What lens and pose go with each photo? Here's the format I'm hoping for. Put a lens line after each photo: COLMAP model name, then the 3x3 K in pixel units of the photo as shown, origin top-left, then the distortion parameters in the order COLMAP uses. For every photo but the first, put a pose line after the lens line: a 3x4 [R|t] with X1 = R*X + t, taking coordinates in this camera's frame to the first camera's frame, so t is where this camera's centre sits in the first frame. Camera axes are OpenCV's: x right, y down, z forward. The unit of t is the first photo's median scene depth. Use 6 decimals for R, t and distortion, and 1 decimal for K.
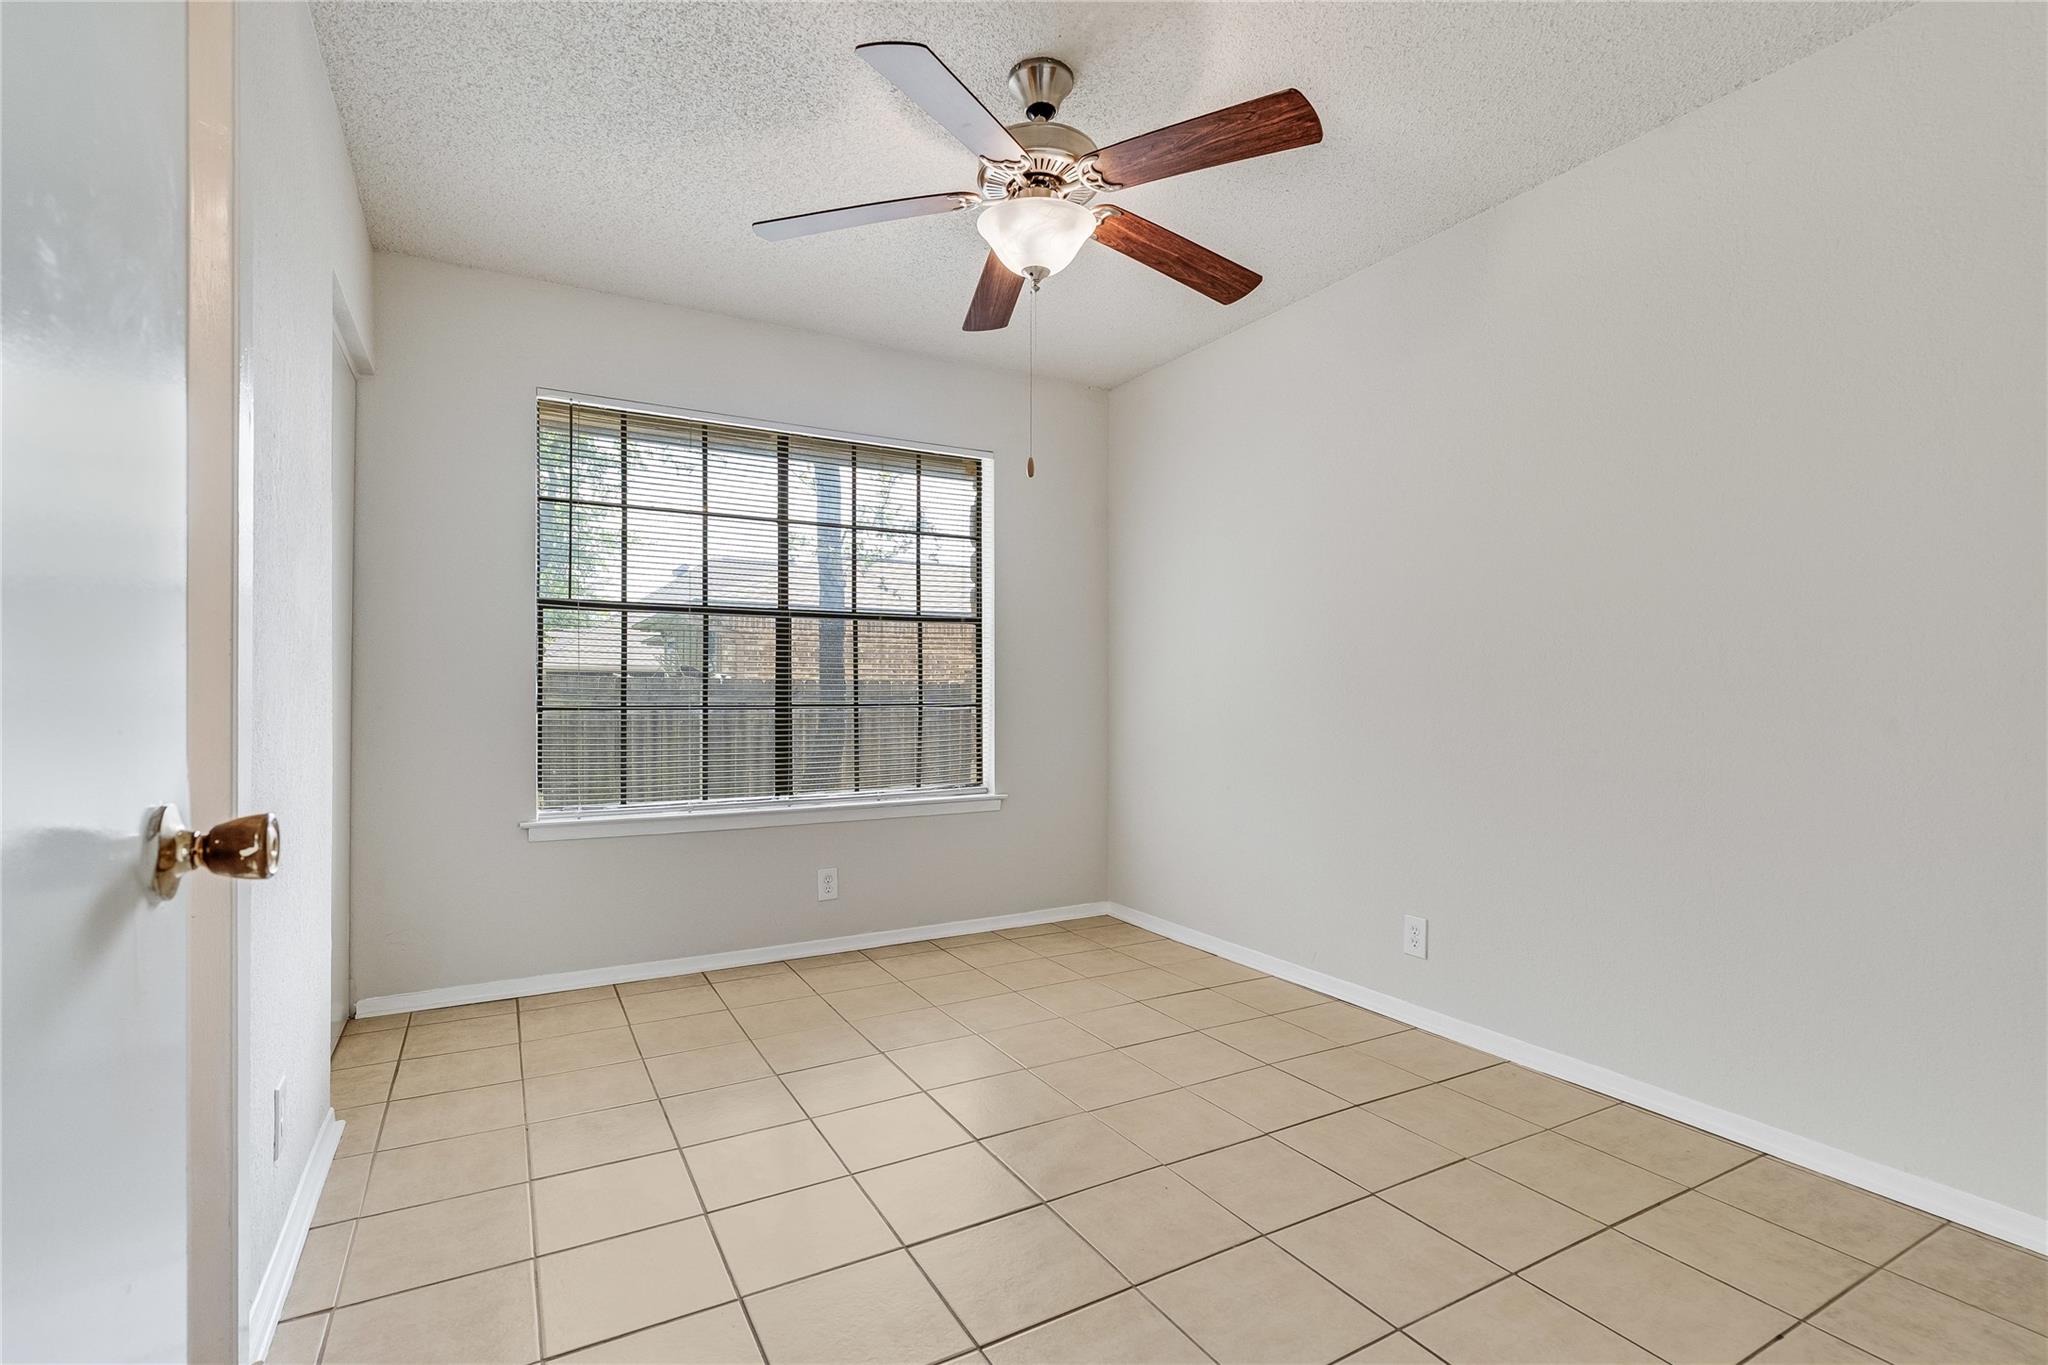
lens RADIAL K [[929.2, 0, 1011.2], [0, 929.2, 682.2], [0, 0, 1]] dist [-0.009272, 0.003700]
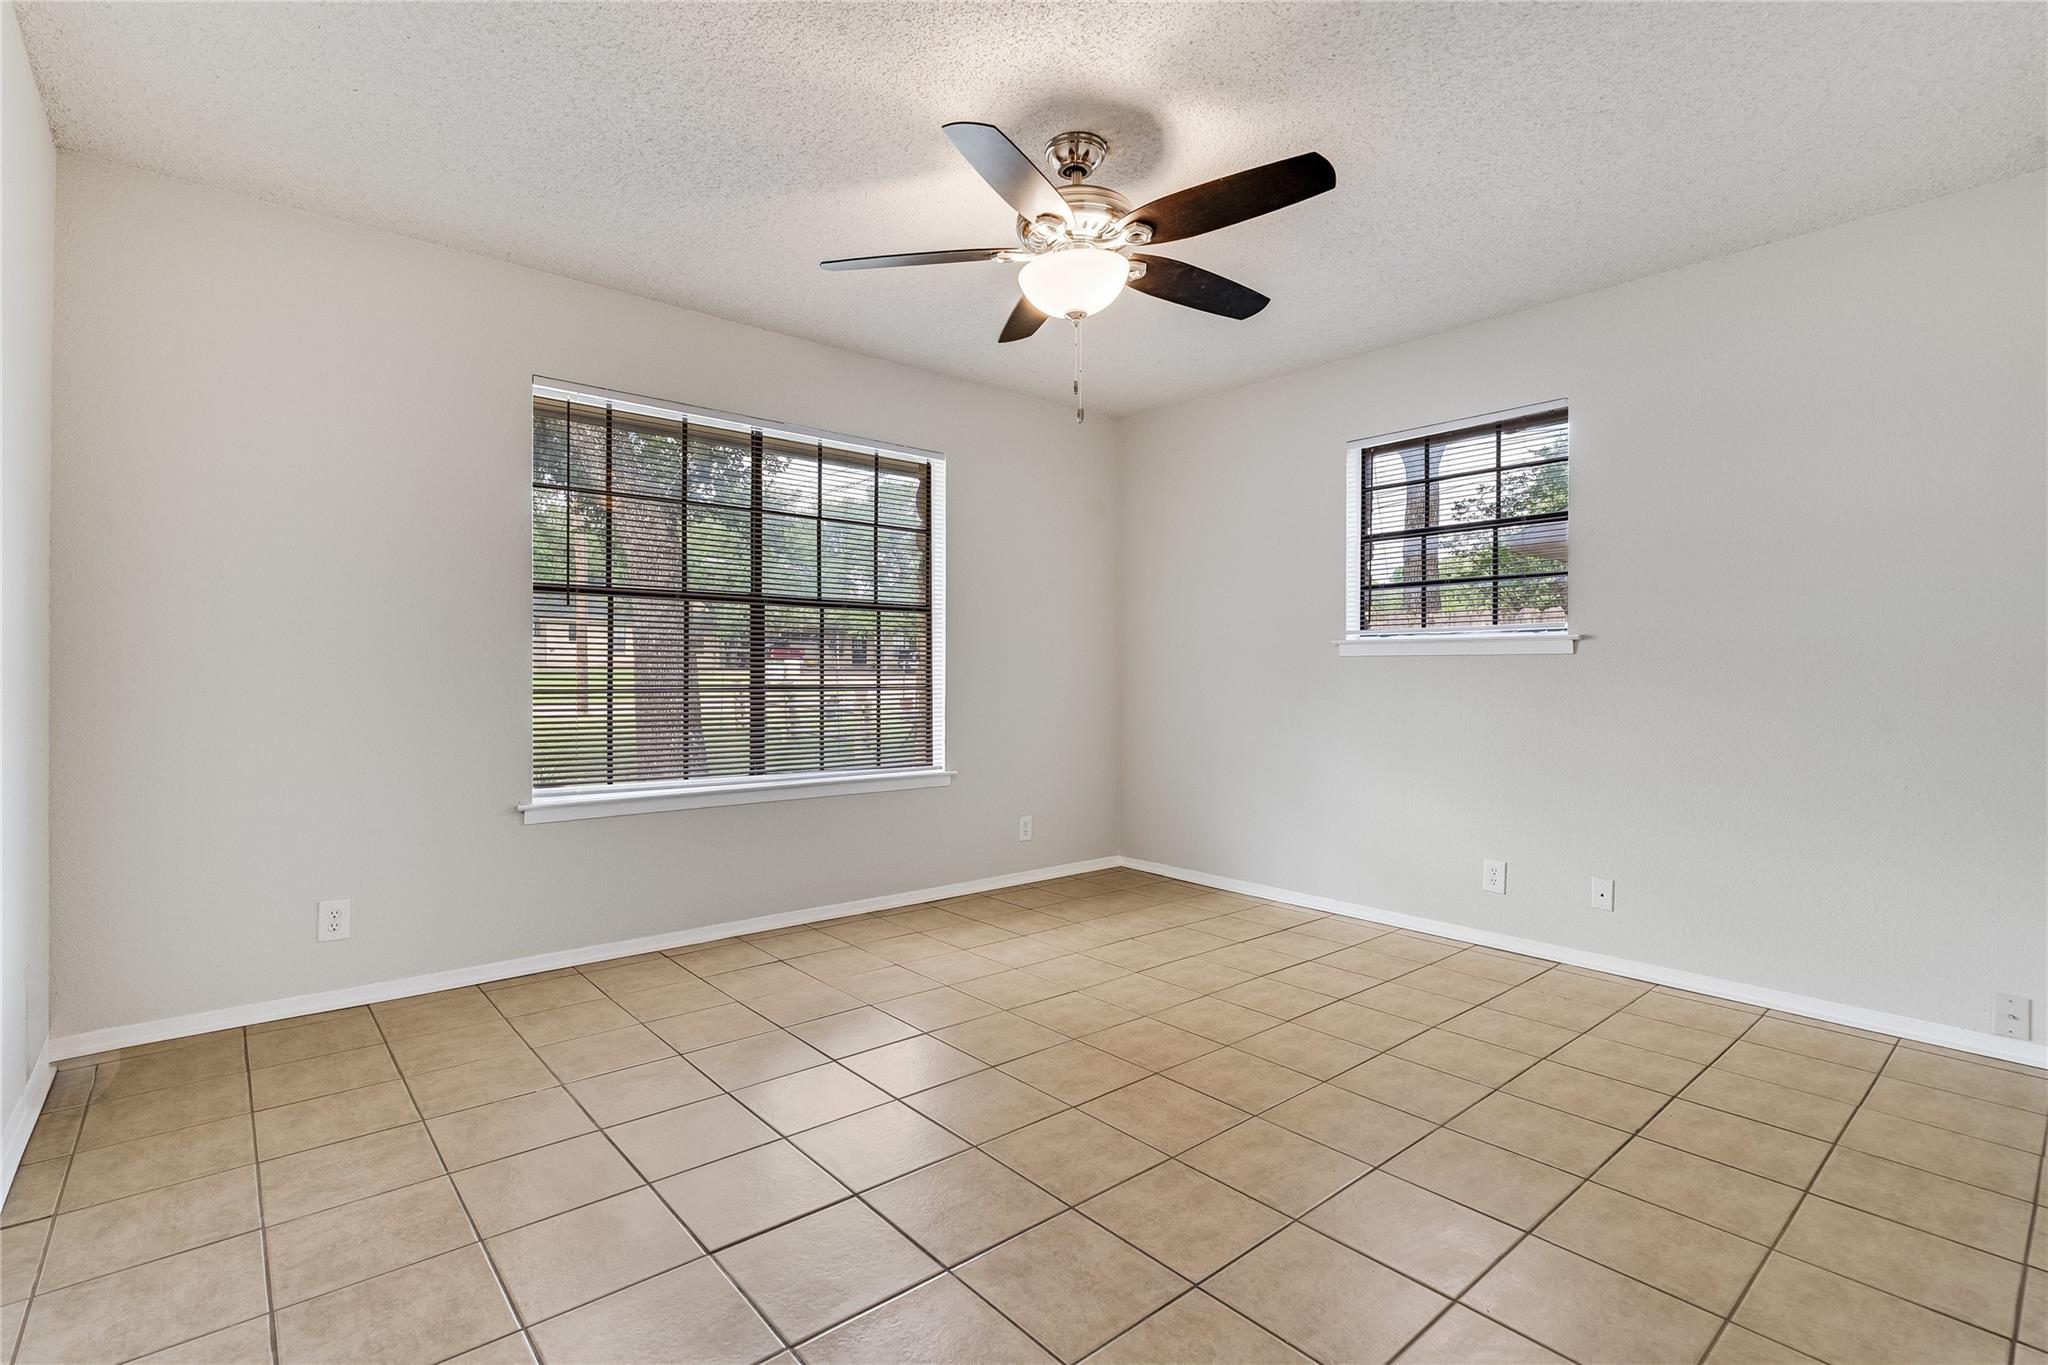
lens RADIAL K [[929.2, 0, 1022.2], [0, 929.2, 689.6], [0, 0, 1]] dist [-0.009272, 0.003700]
pose [[0.980892, 0.001344, 0.194549, -0.151624], [-0.005996, 0.999710, 0.023325, -0.000417], [-0.194461, -0.024046, 0.980615, -0.082039]]
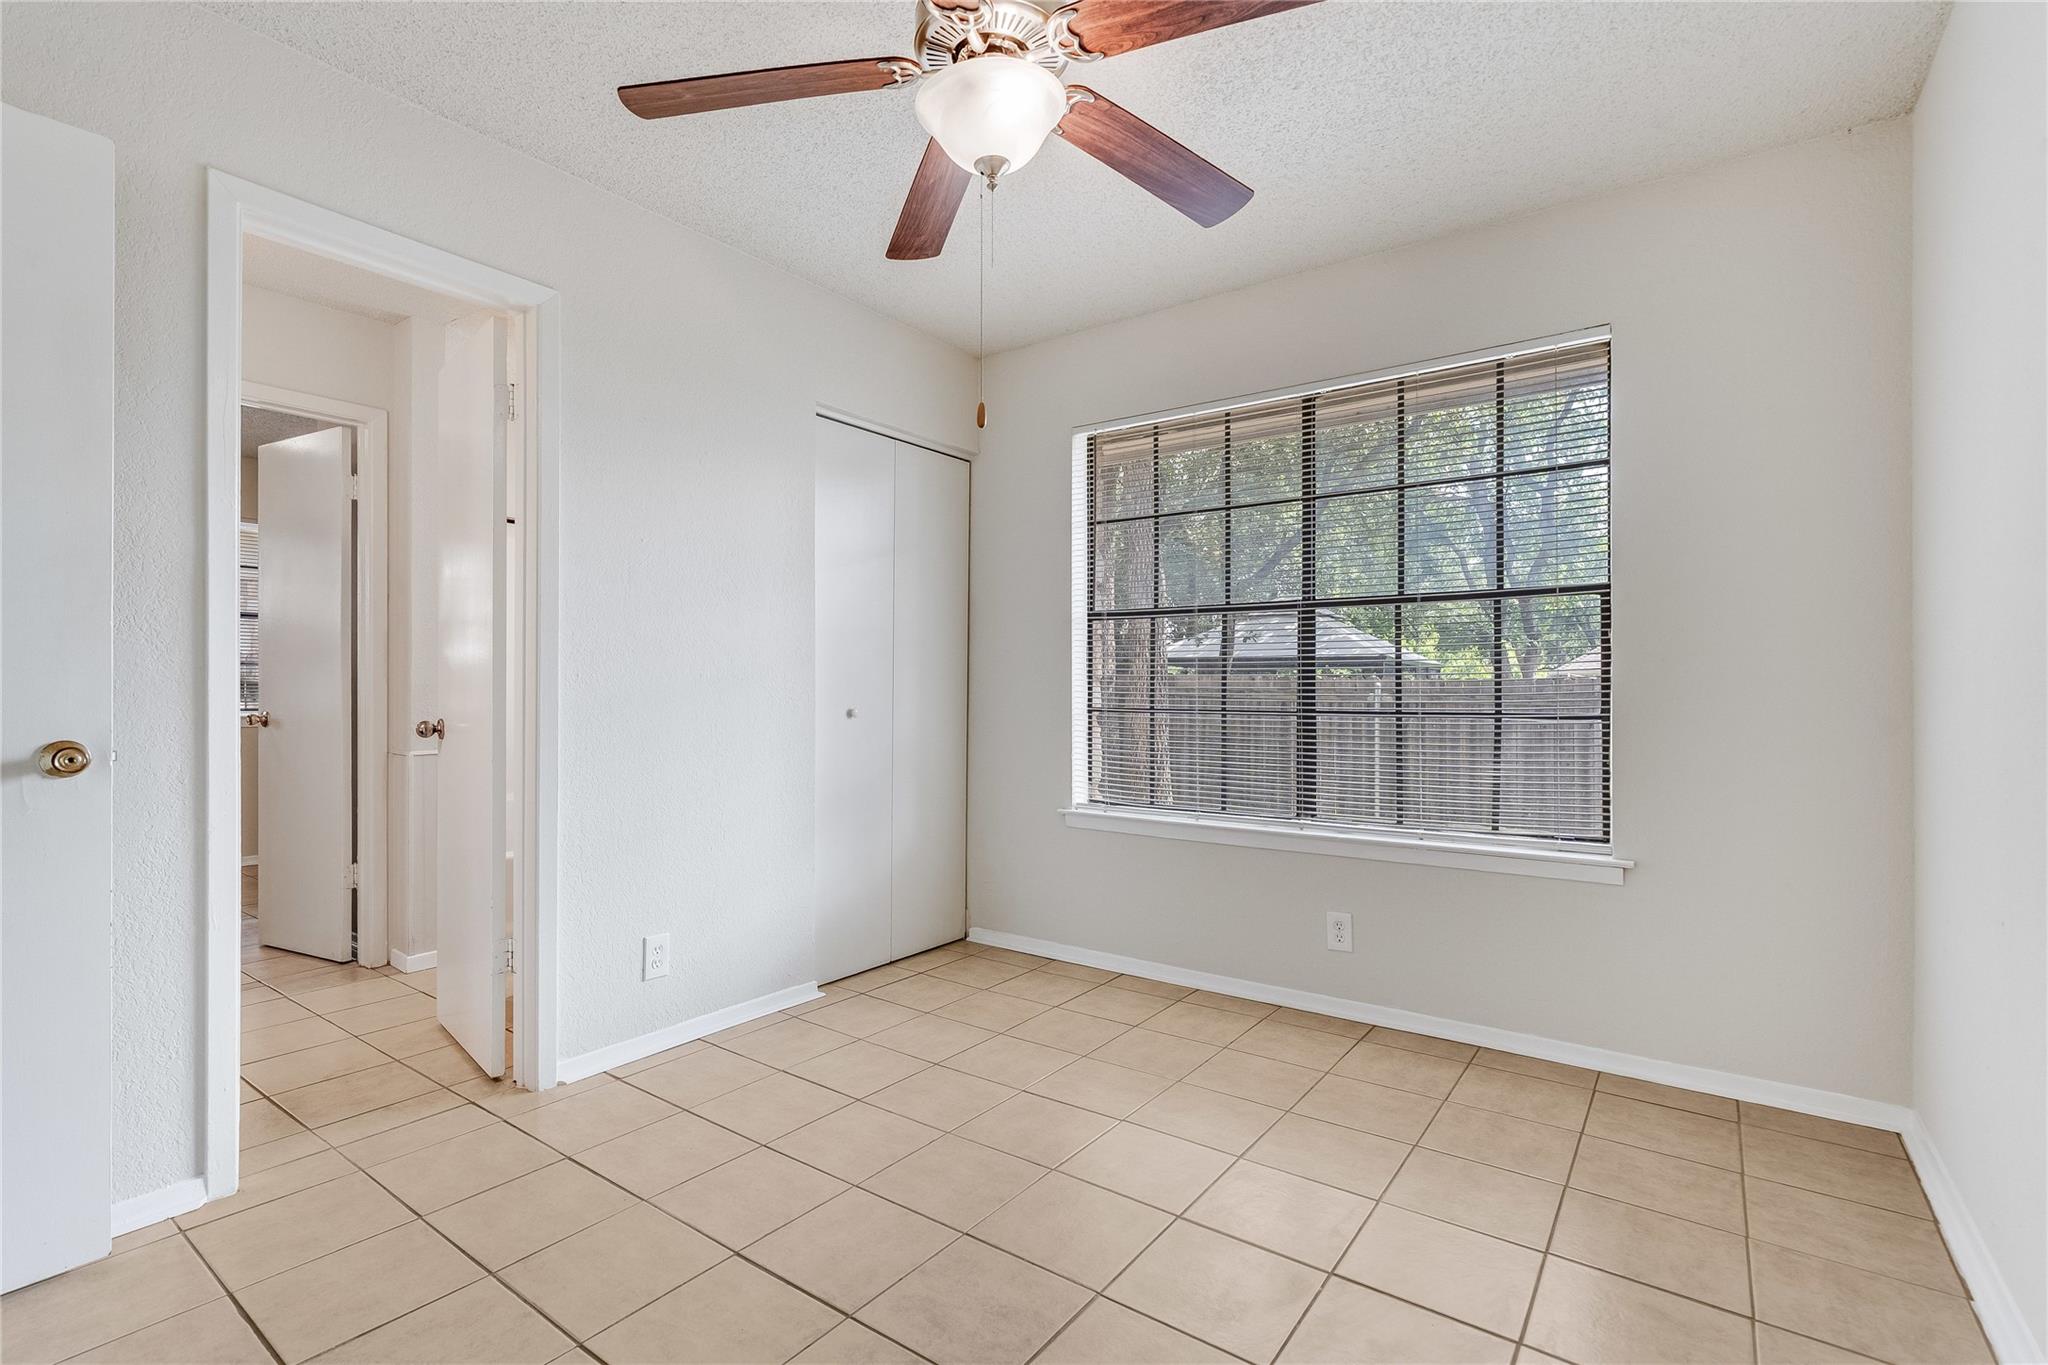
lens RADIAL K [[929.2, 0, 1015.2], [0, 929.2, 683.6], [0, 0, 1]] dist [-0.009272, 0.003700]
pose [[0.422836, -0.002591, -0.906203, 0.415544], [0.009467, 0.999954, 0.001558, -0.005286], [0.906157, -0.009237, 0.422841, 0.387780]]
